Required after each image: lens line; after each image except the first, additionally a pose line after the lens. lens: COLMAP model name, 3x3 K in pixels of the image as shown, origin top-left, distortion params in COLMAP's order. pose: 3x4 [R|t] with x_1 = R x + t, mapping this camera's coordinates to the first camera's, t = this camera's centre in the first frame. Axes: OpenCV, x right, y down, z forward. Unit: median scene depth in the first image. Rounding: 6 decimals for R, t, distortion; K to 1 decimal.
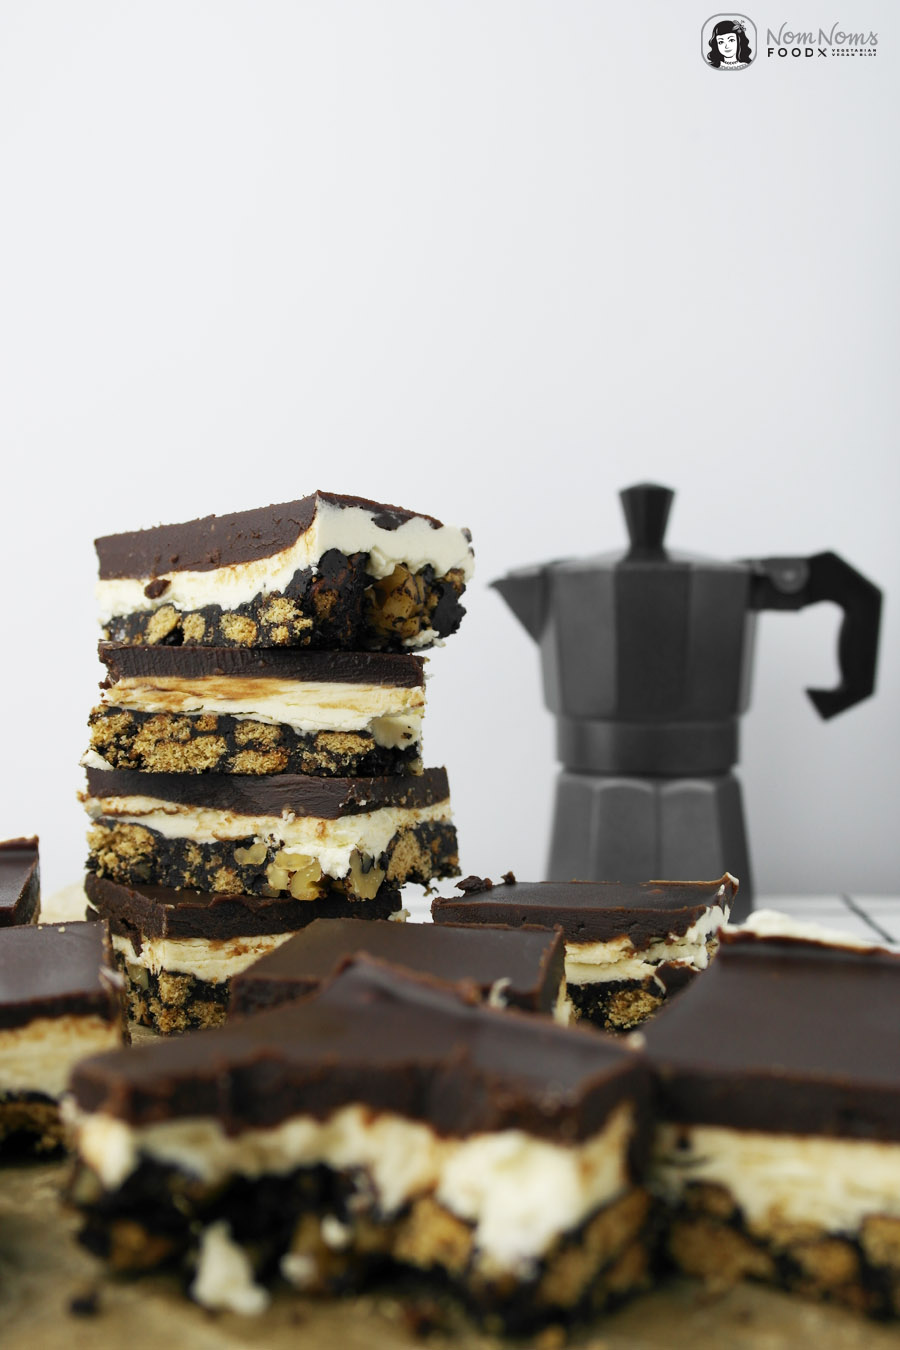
lens RADIAL K [[1364.9, 0, 443.8], [0, 1364.9, 675.9], [0, 0, 1]] dist [-0.018490, -0.001859]
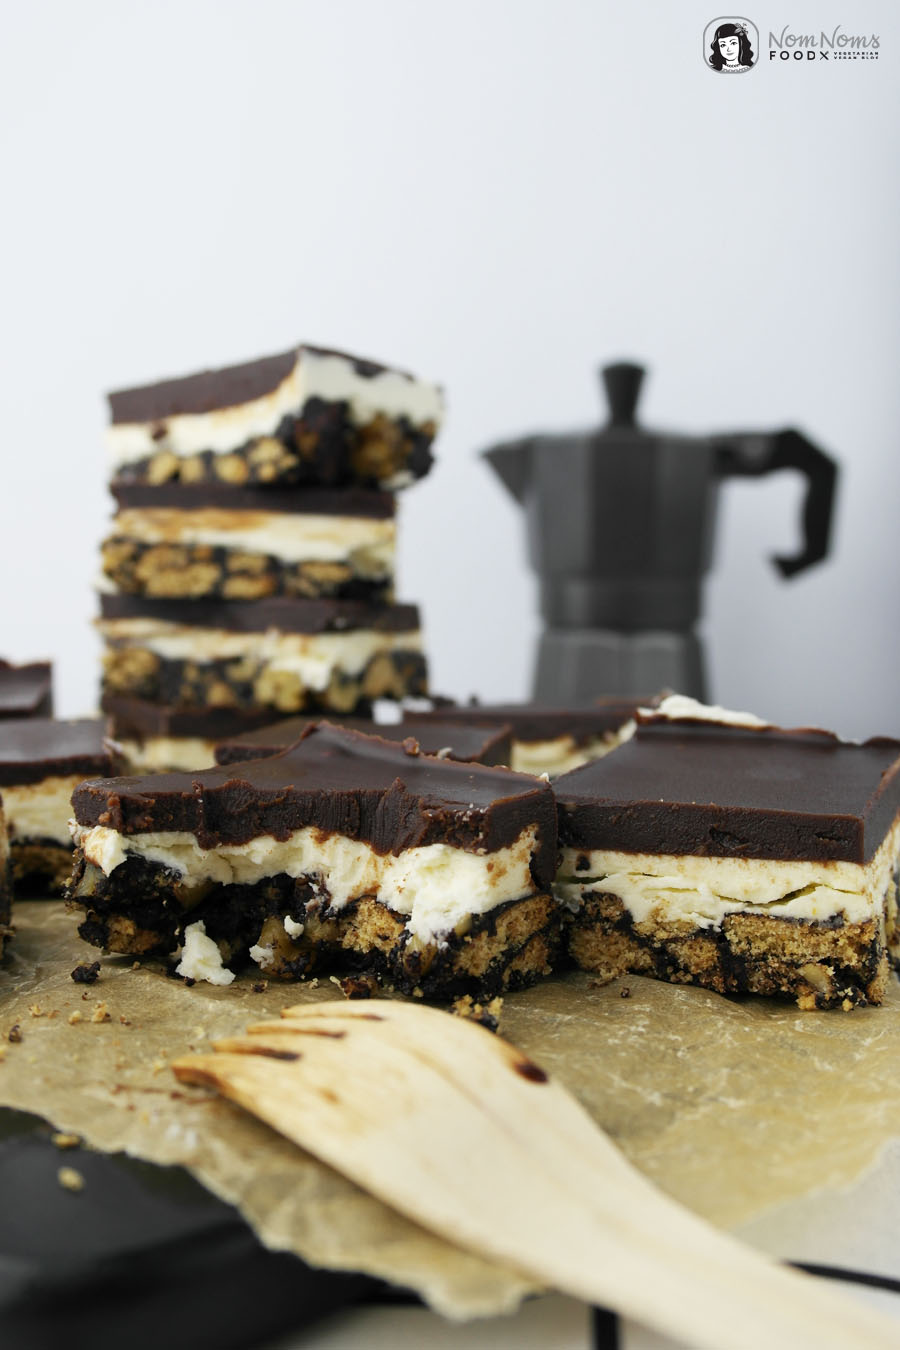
lens RADIAL K [[1336.9, 0, 450.0], [0, 1336.9, 675.0], [0, 0, 1]] dist [-0.049446, 0.000141]
pose [[0.999928, 0.009791, -0.006910, 0.037947], [-0.009294, 0.997592, 0.068728, 0.057881], [0.007566, -0.068658, 0.997612, -0.096649]]
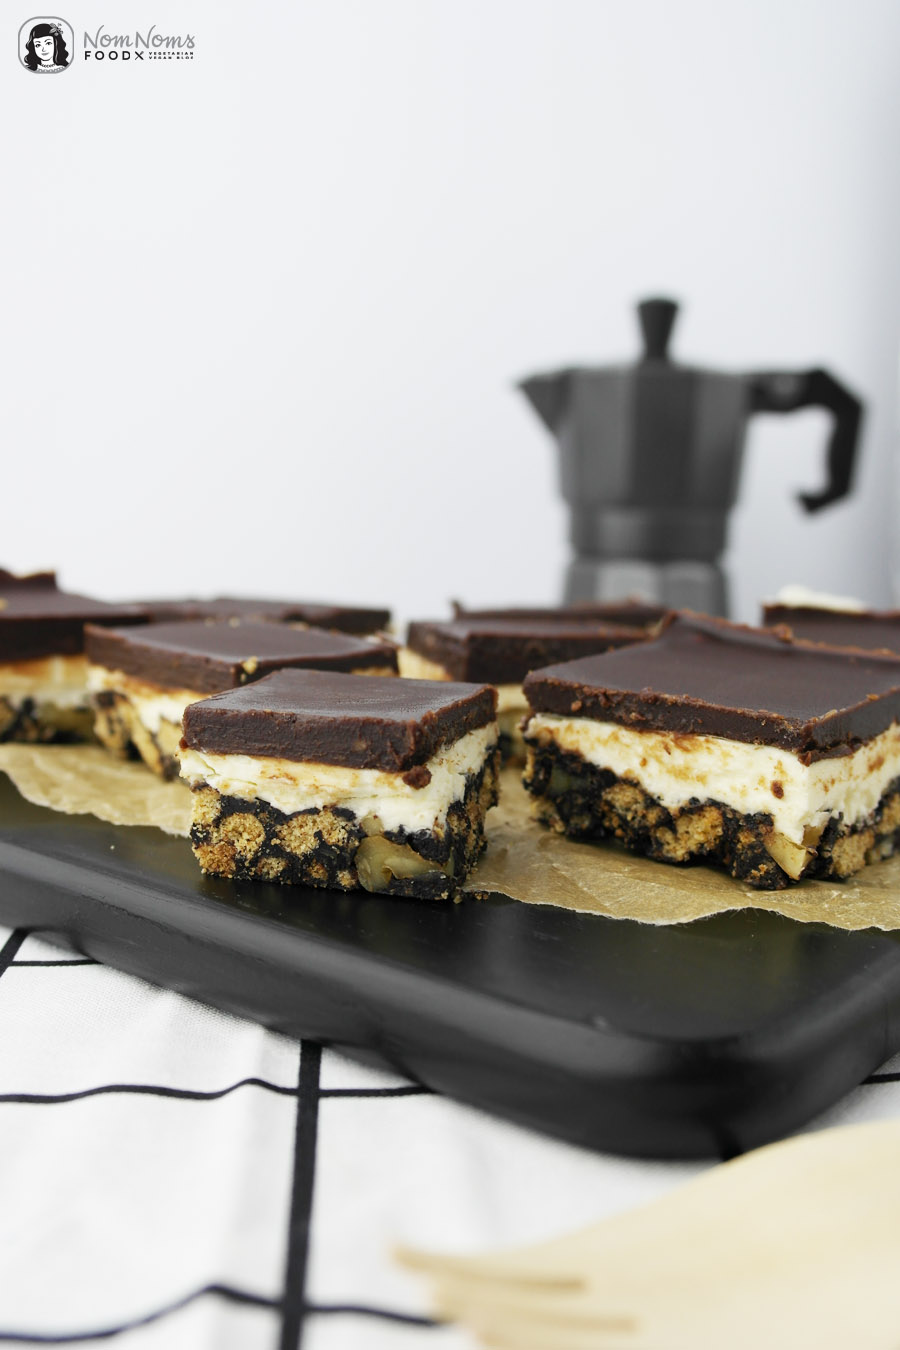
lens RADIAL K [[1364.9, 0, 443.8], [0, 1364.9, 675.9], [0, 0, 1]] dist [-0.018490, -0.001859]
pose [[0.893933, -0.032900, 0.446992, -0.549192], [-0.019113, 0.993597, 0.111355, 0.083539], [-0.447793, -0.108087, 0.887580, -0.093092]]
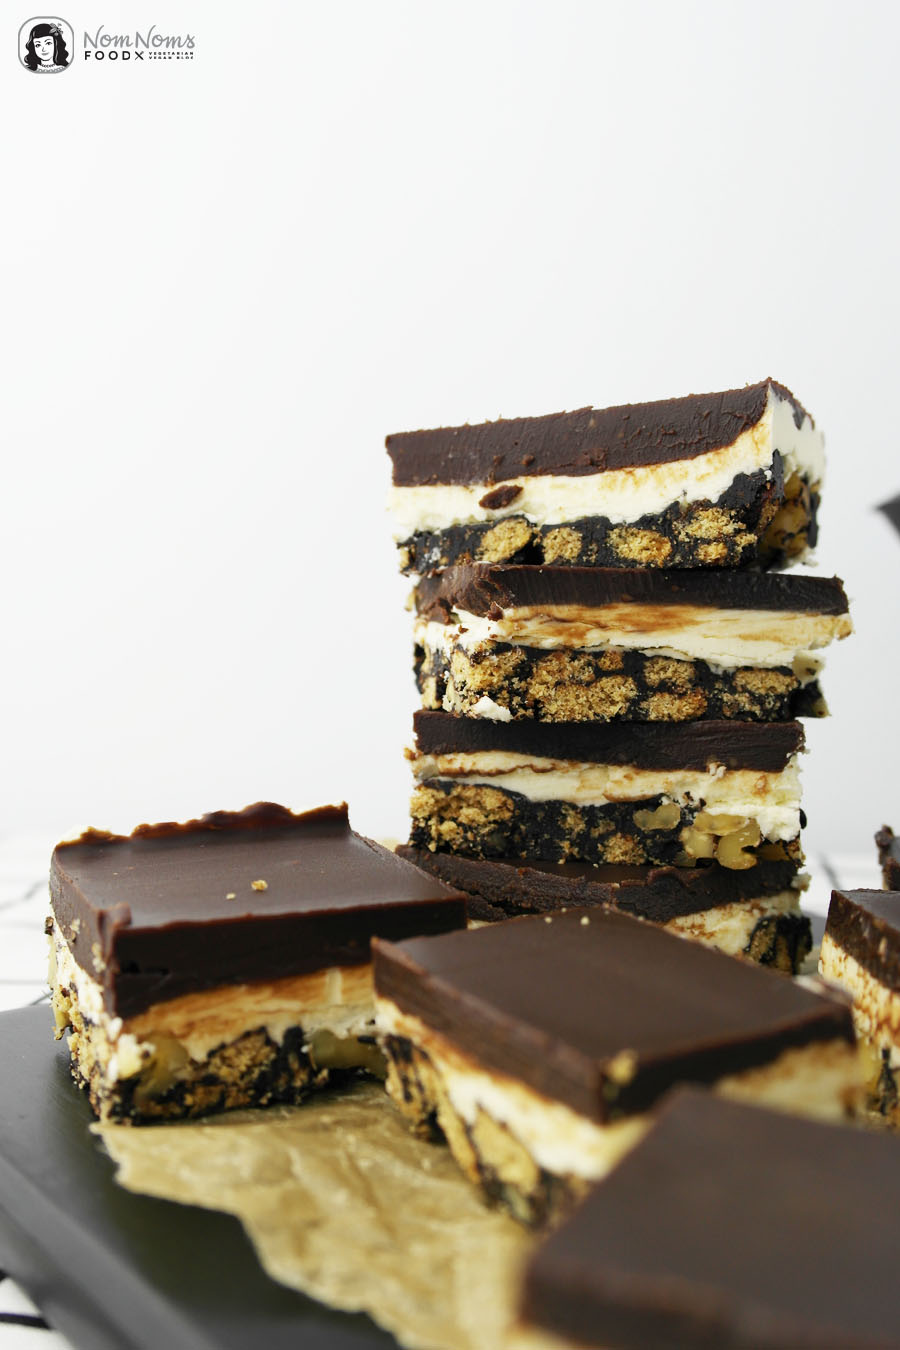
lens RADIAL K [[1364.9, 0, 443.8], [0, 1364.9, 675.9], [0, 0, 1]] dist [-0.018490, -0.001859]
pose [[0.973405, -0.017491, 0.228424, -0.460919], [0.006989, 0.998884, 0.046703, 0.004730], [-0.228986, -0.043864, 0.972441, 0.223898]]
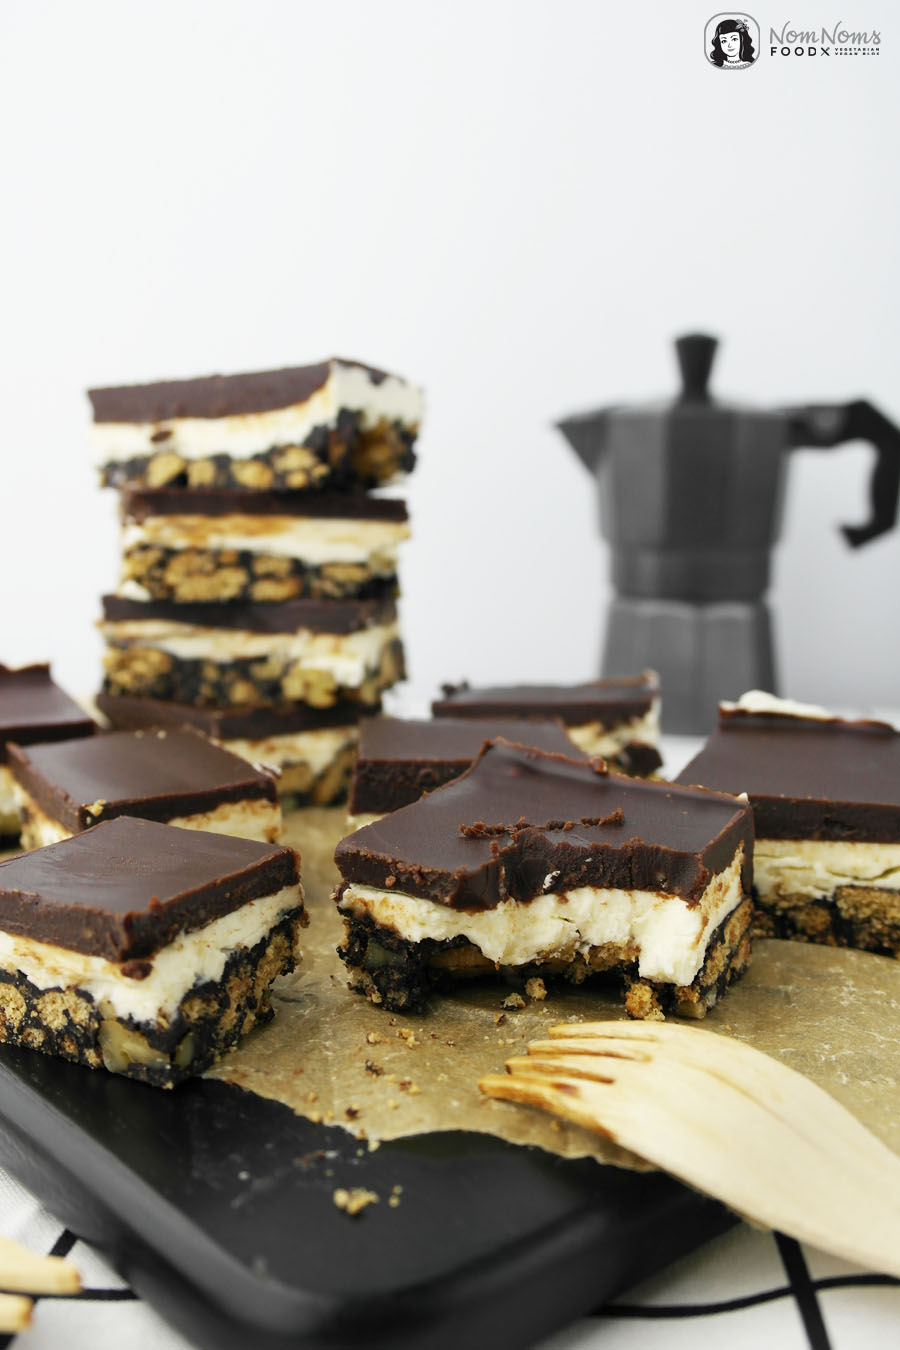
lens RADIAL K [[1346.3, 0, 442.6], [0, 1346.3, 673.9], [0, 0, 1]] dist [-0.030521, -0.004827]
pose [[0.967600, -0.035458, 0.249985, -0.286434], [0.001705, 0.990985, 0.133964, -0.019428], [-0.252481, -0.129198, 0.958938, -0.144556]]
